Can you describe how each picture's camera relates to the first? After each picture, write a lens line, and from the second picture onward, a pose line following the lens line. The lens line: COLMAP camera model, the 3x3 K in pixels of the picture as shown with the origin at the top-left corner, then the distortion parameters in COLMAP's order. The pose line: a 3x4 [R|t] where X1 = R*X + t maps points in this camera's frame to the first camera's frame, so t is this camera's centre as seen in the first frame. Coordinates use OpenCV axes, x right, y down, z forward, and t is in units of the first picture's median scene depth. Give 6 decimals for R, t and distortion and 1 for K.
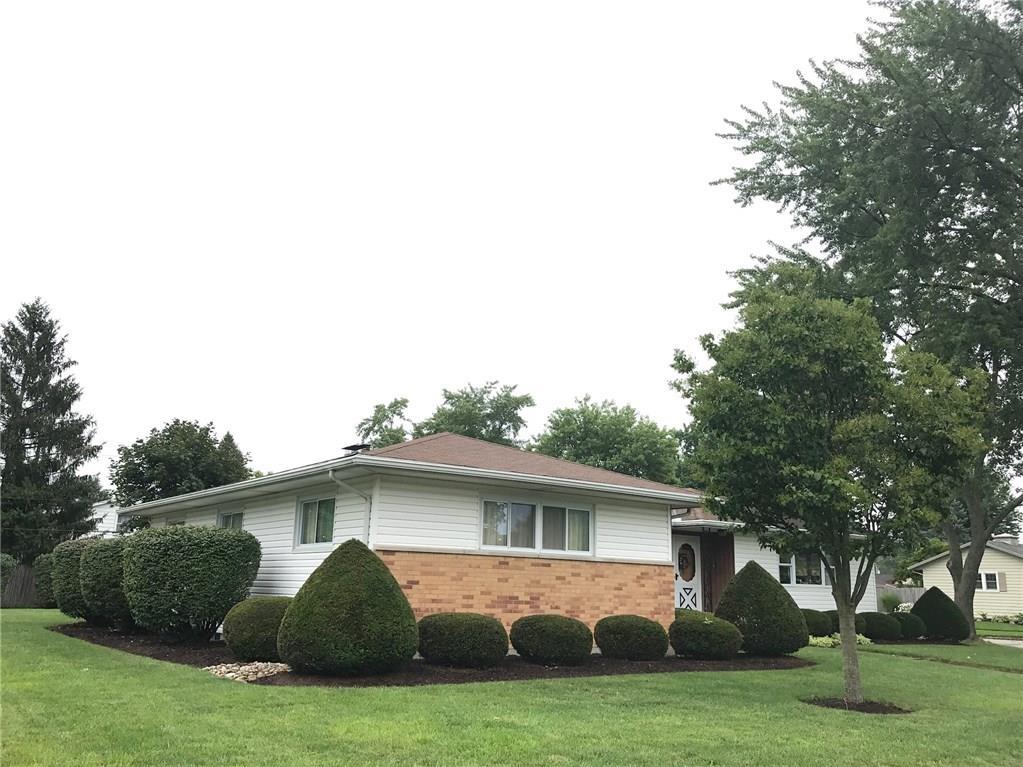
lens RADIAL K [[872.1, 0, 511.4], [0, 872.1, 384.6], [0, 0, 1]] dist [0.112401, 0.001828]
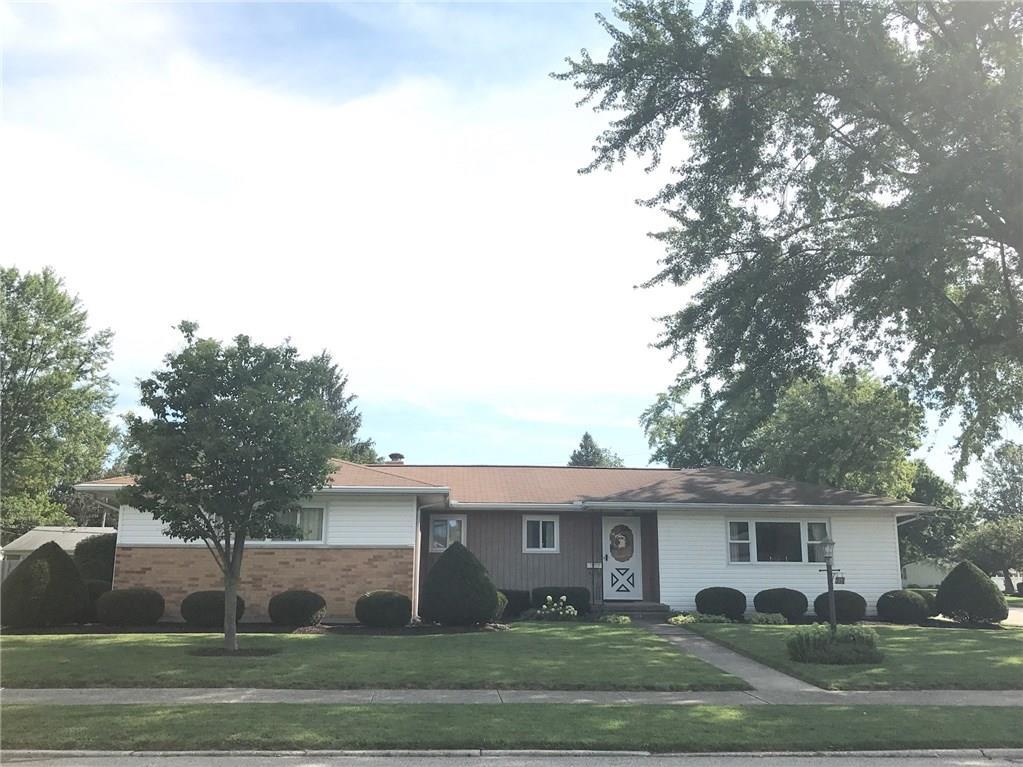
lens RADIAL K [[972.3, 0, 510.7], [0, 972.3, 381.6], [0, 0, 1]] dist [-0.017212, 0.000000]
pose [[0.840743, -0.132708, -0.524919, 1.059823], [0.142486, 0.989553, -0.021959, 0.039948], [0.522349, -0.056331, 0.850869, 0.005611]]
